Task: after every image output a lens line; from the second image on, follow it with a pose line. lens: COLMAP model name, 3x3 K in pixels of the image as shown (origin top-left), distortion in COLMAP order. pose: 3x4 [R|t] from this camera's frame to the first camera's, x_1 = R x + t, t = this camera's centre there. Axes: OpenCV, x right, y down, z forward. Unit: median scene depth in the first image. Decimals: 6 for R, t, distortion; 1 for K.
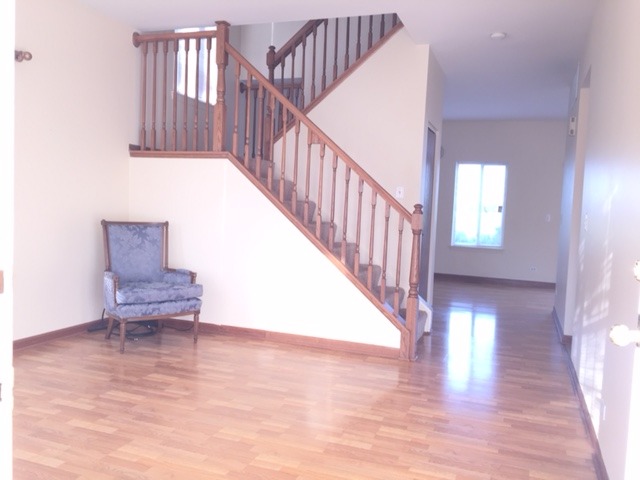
lens RADIAL K [[548.4, 0, 322.1], [0, 548.4, 241.1], [0, 0, 1]] dist [0.024771, -0.030120]
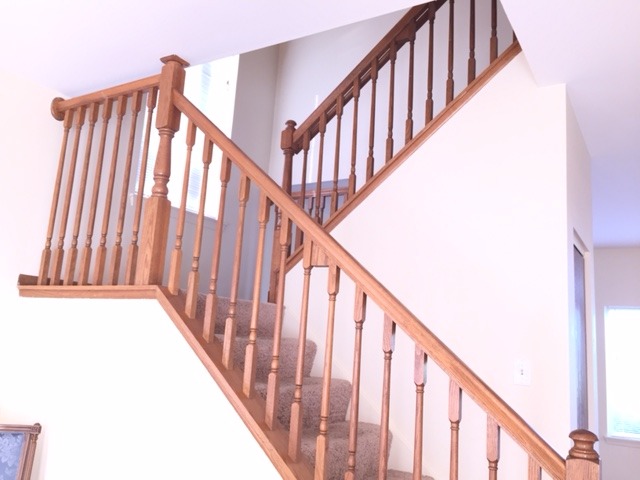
lens RADIAL K [[548.4, 0, 317.5], [0, 548.4, 242.9], [0, 0, 1]] dist [0.024771, -0.030120]
pose [[0.979626, -0.016712, -0.200133, 0.068740], [-0.033822, 0.968570, -0.246431, -0.077129], [0.197961, 0.248179, 0.948271, 0.511020]]
